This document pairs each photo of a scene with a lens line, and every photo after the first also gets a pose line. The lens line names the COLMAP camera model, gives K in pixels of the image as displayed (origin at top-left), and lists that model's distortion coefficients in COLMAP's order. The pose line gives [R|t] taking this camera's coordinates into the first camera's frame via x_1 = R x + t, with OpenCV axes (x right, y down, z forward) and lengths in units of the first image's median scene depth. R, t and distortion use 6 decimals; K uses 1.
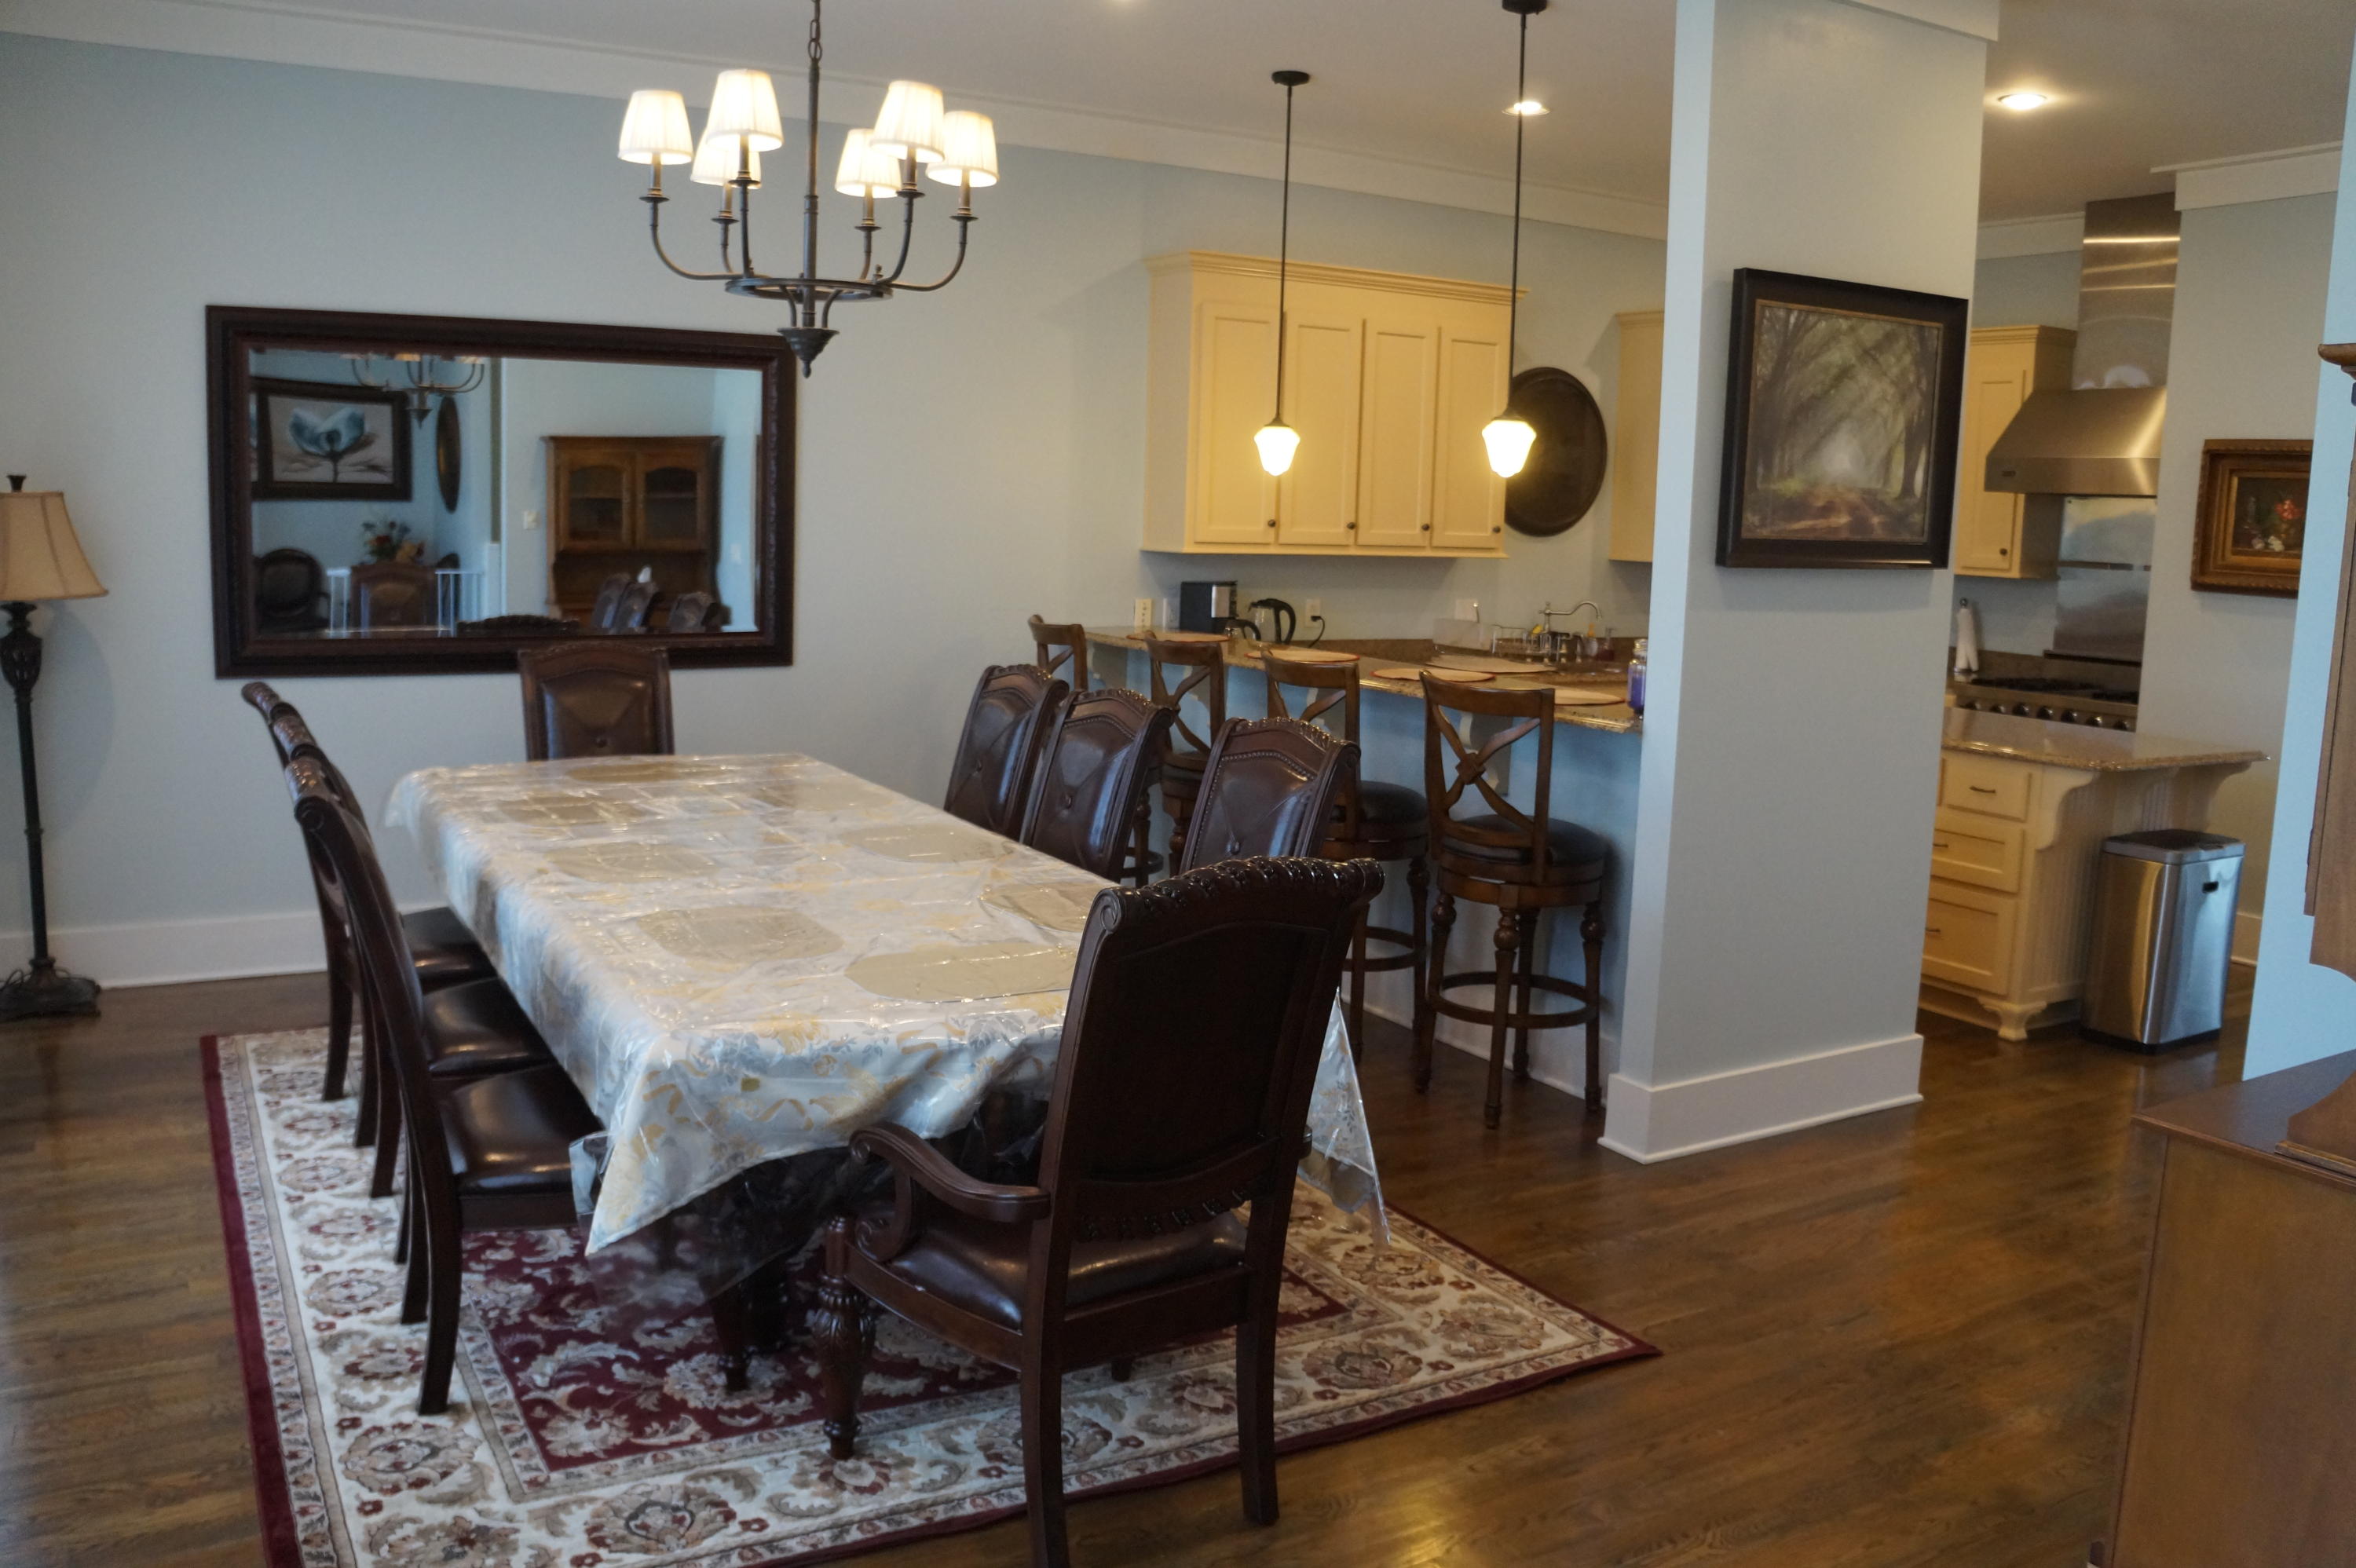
lens RADIAL K [[1875.1, 0, 1169.0], [0, 1875.1, 788.1], [0, 0, 1]] dist [-0.187055, 0.141036]
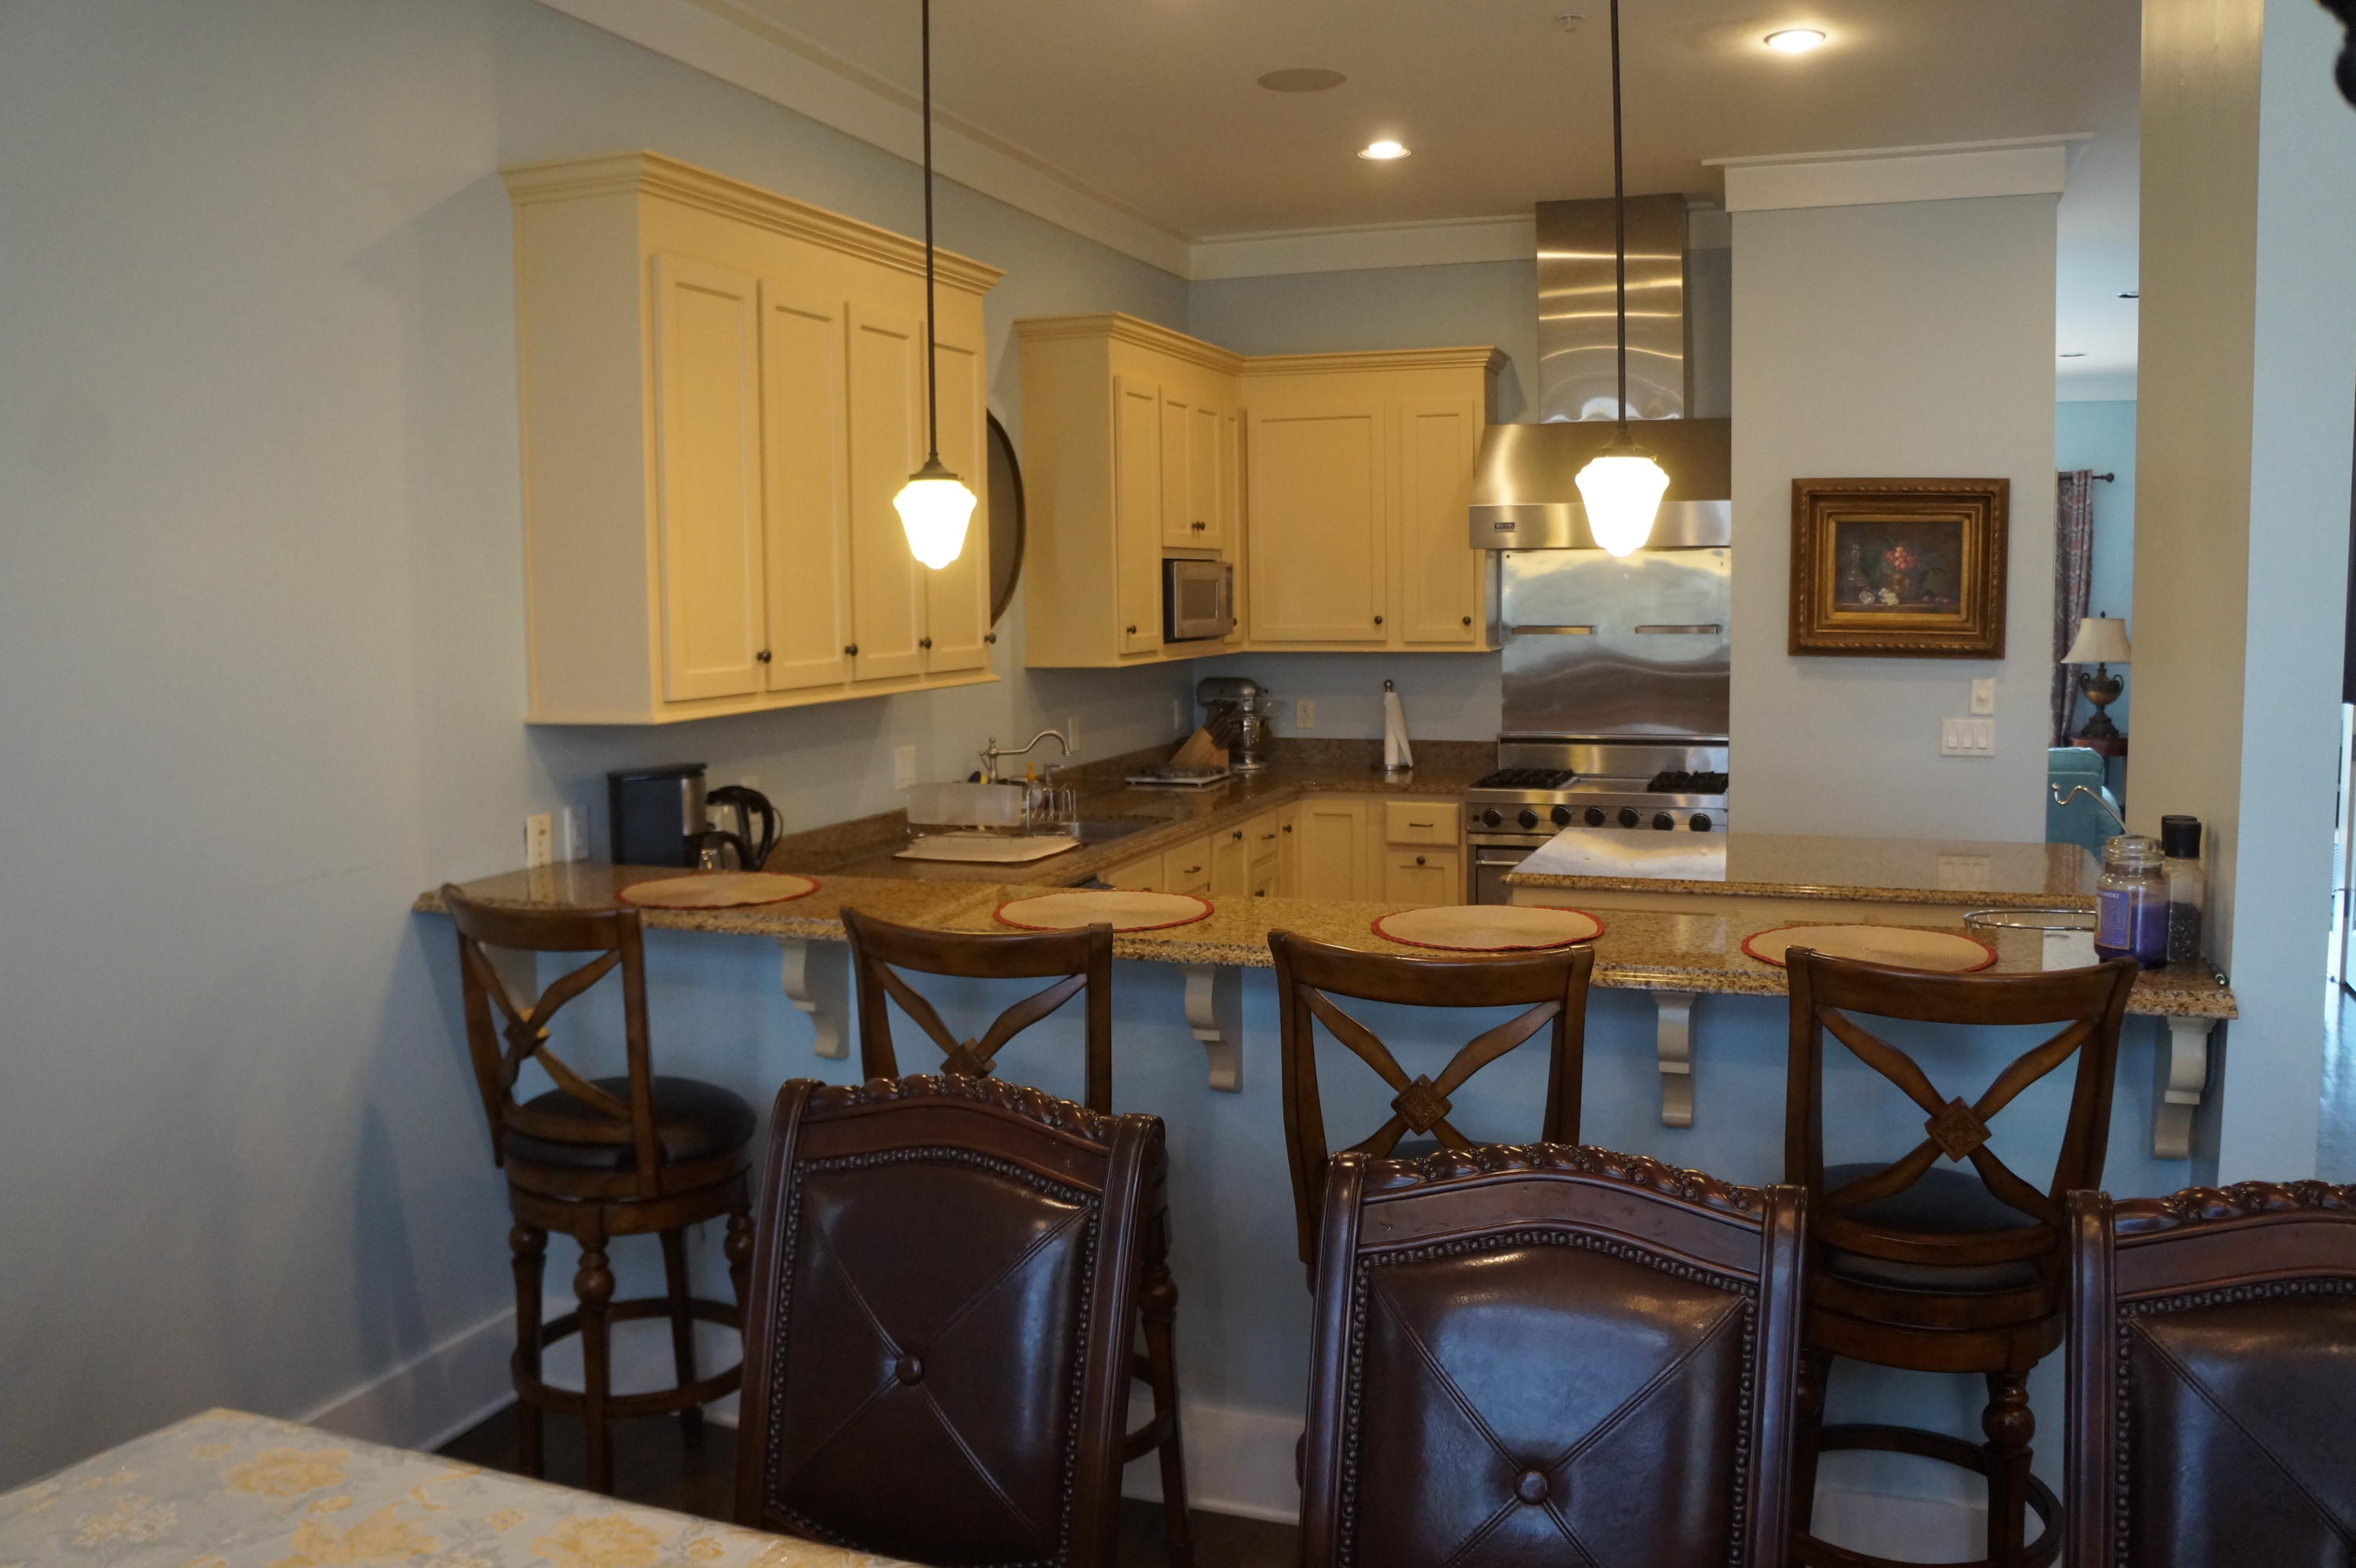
lens RADIAL K [[1875.1, 0, 1169.0], [0, 1875.1, 788.1], [0, 0, 1]] dist [-0.187055, 0.141036]
pose [[0.774422, -0.106691, 0.623608, -0.210347], [0.131104, 0.991345, 0.006796, -0.093406], [-0.618936, 0.076495, 0.781707, 0.507236]]
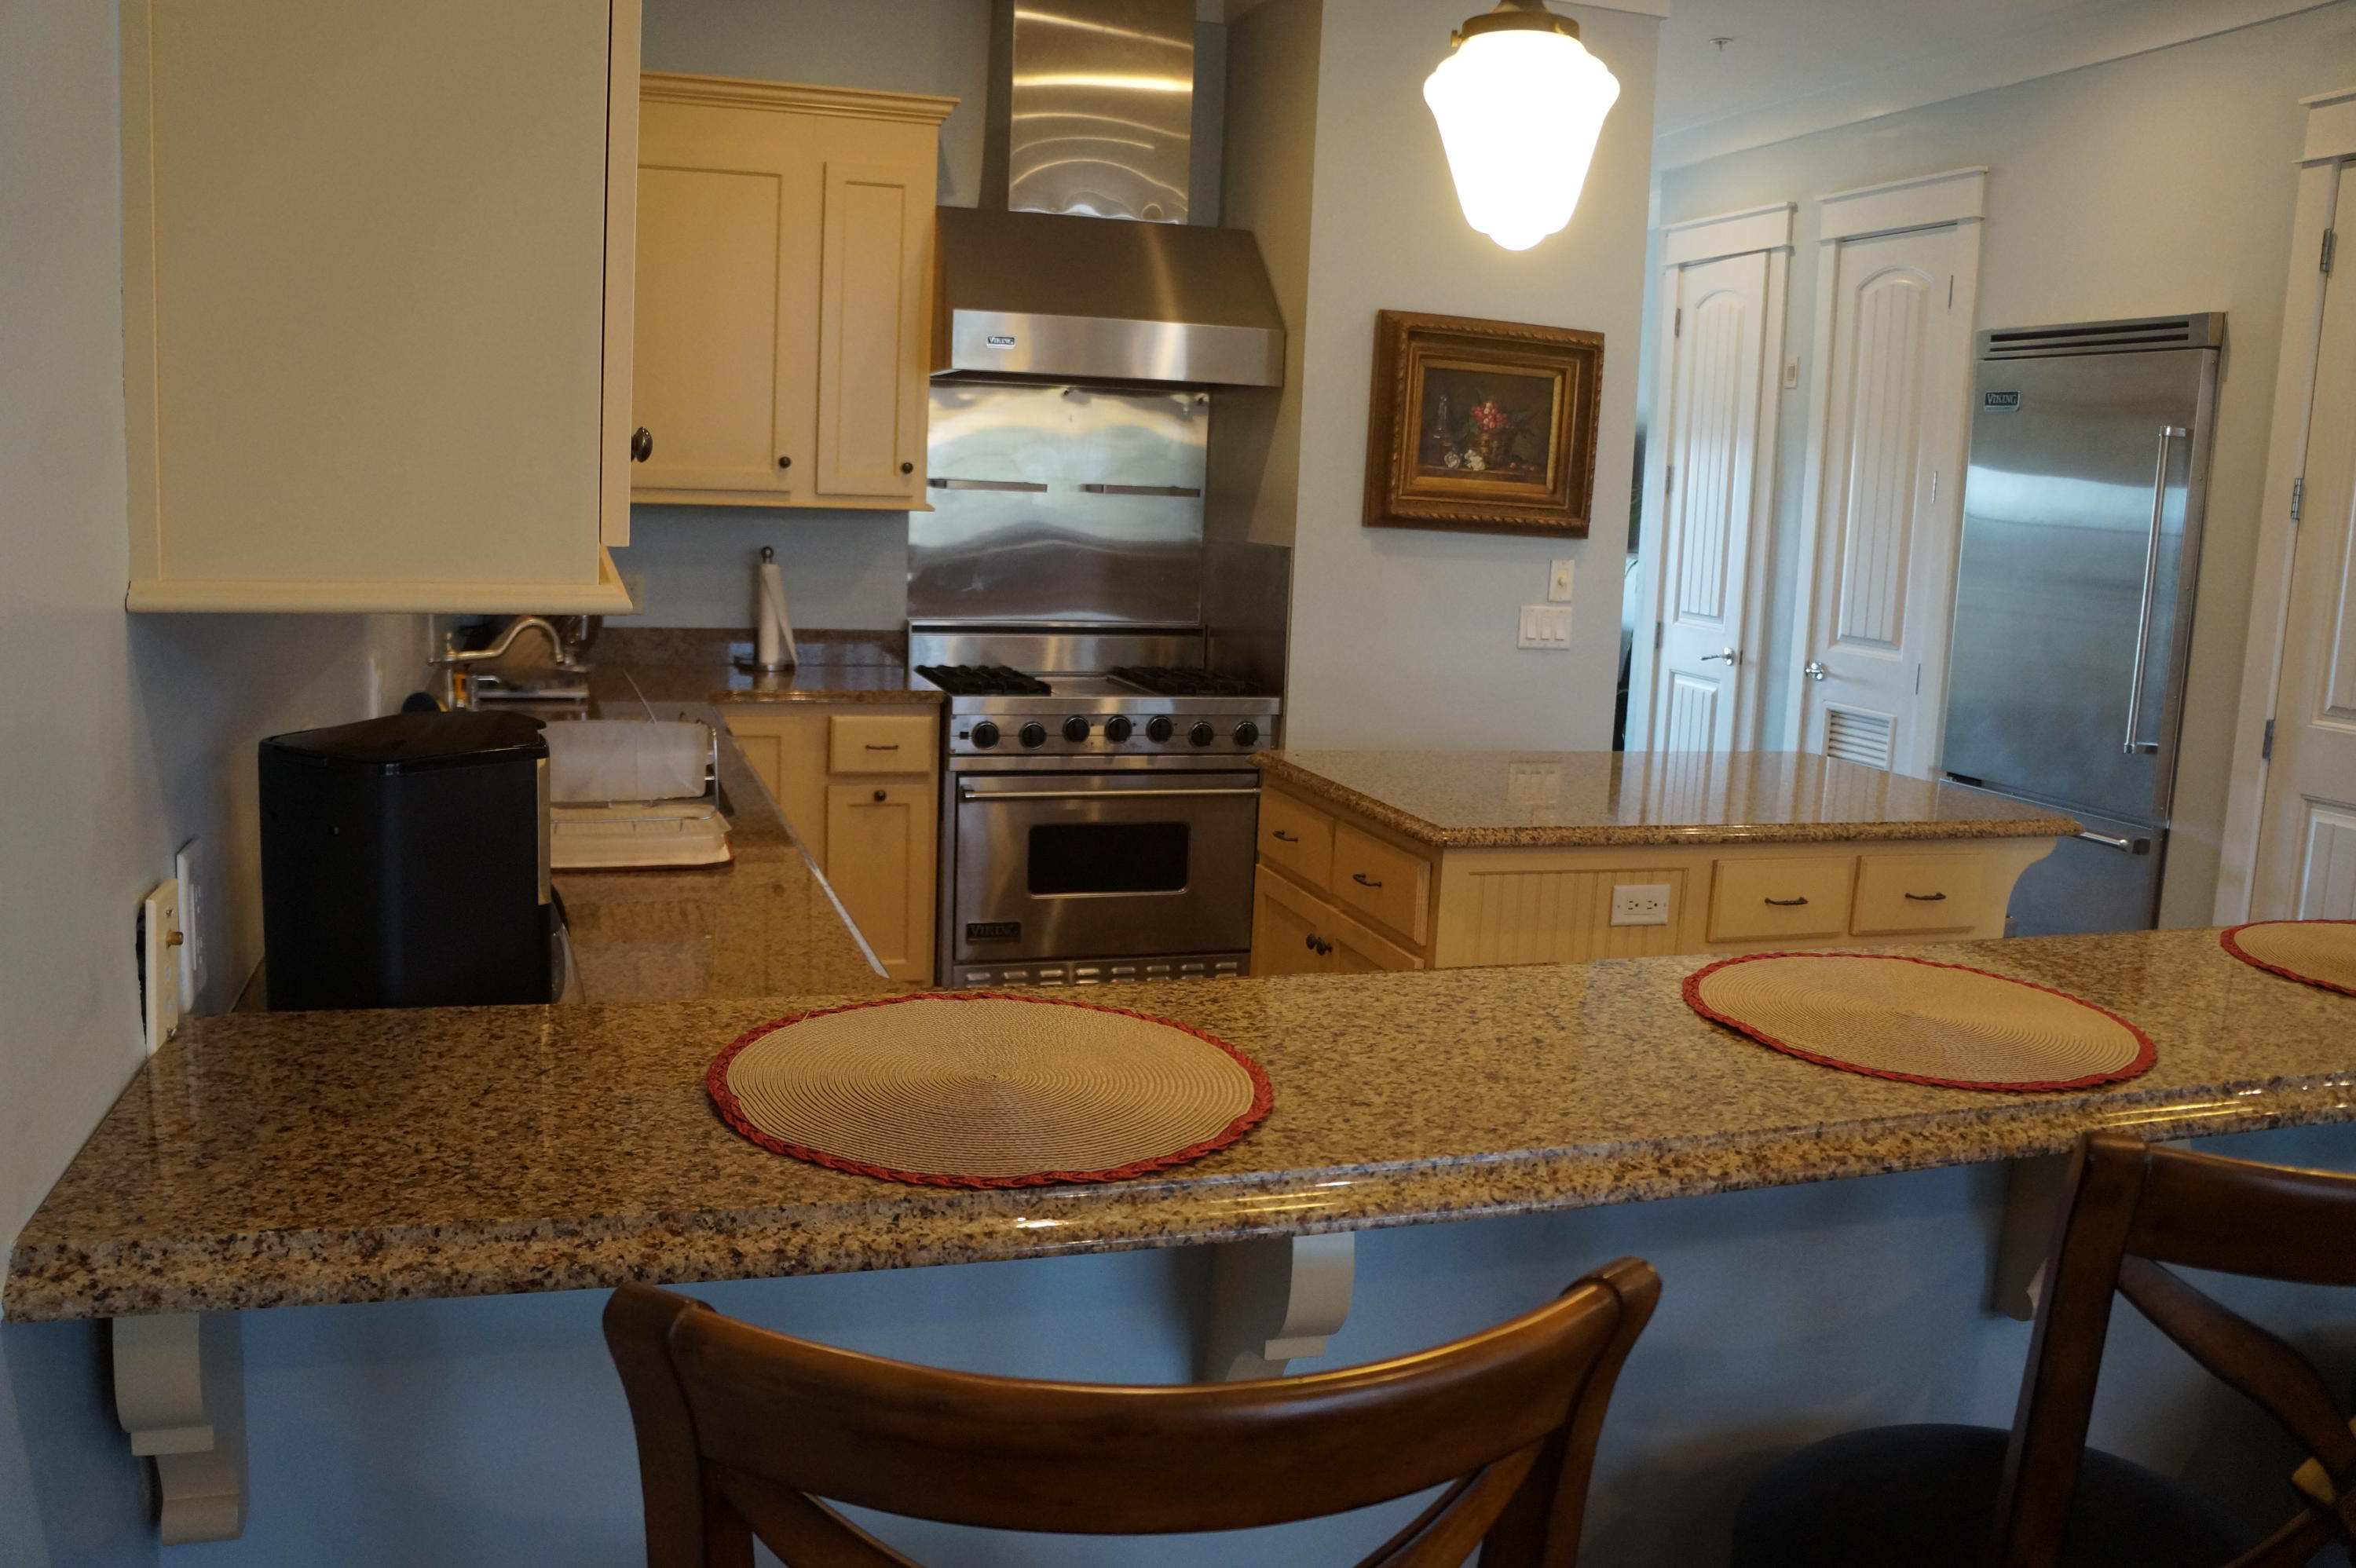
lens RADIAL K [[1875.1, 0, 1169.0], [0, 1875.1, 788.1], [0, 0, 1]] dist [-0.187055, 0.141036]
pose [[0.210698, -0.175781, 0.961617, -0.161873], [0.110633, 0.981668, 0.155205, -0.132725], [-0.971271, 0.073685, 0.226282, 0.924570]]
